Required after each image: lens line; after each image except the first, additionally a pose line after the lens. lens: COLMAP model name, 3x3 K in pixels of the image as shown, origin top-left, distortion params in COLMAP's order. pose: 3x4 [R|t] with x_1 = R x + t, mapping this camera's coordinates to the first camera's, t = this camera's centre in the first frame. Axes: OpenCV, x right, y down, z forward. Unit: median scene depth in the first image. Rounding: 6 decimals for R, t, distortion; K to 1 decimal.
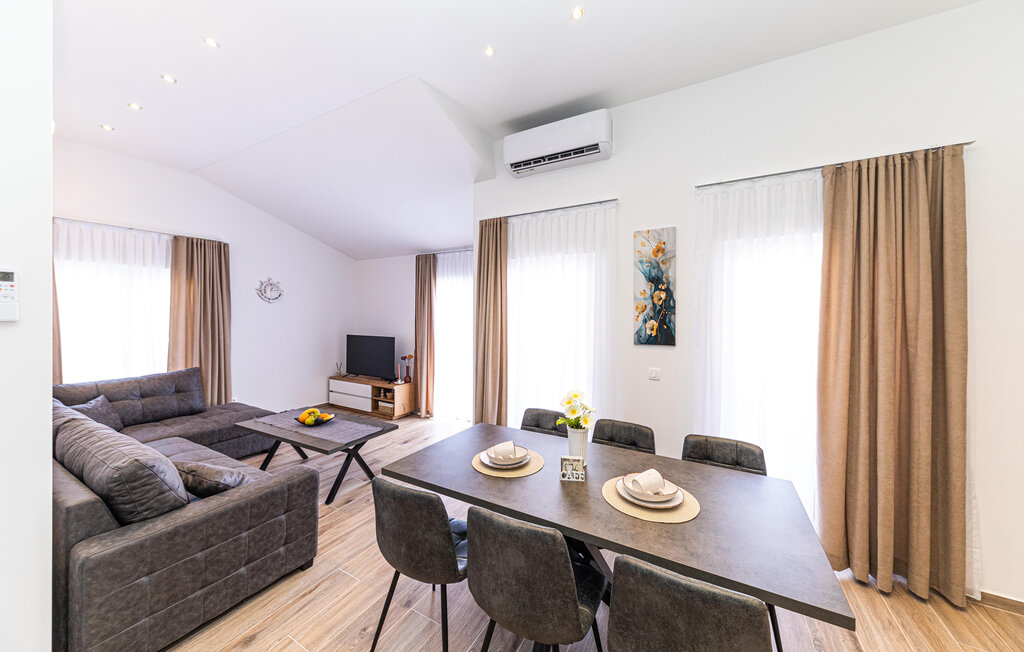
lens RADIAL K [[353.8, 0, 508.8], [0, 353.8, 313.4], [0, 0, 1]] dist [0.001465, -0.000117]
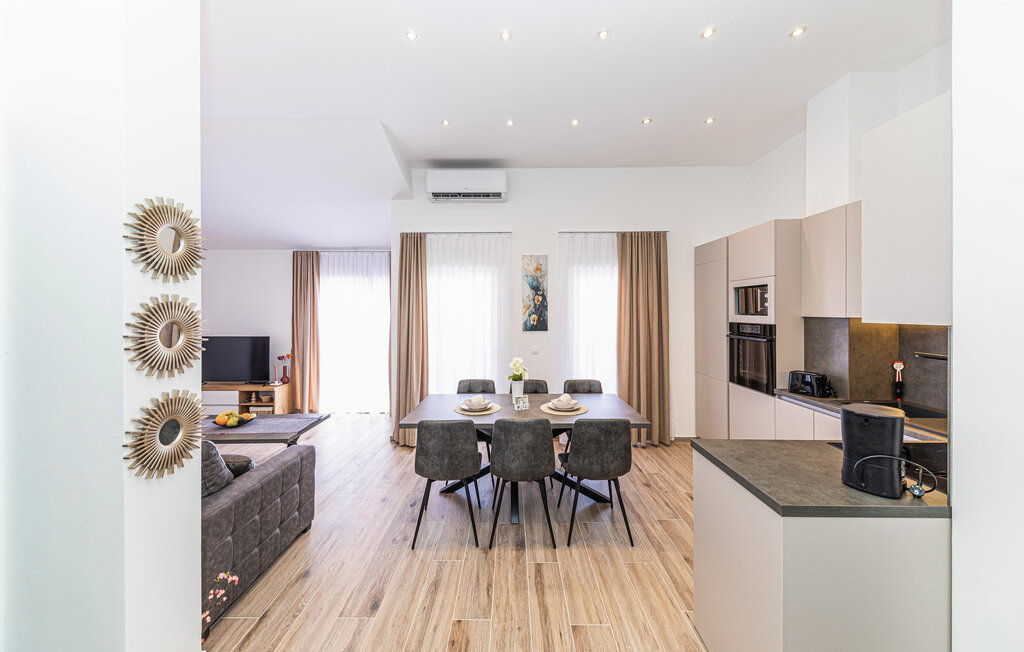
lens RADIAL K [[370.7, 0, 512.0], [0, 370.7, 301.7], [0, 0, 1]] dist [-0.000375, -0.000051]
pose [[0.857376, 0.006564, 0.514649, -0.493184], [0.004112, 0.999799, -0.019603, -0.005301], [-0.514674, 0.018924, 0.857177, -0.319536]]
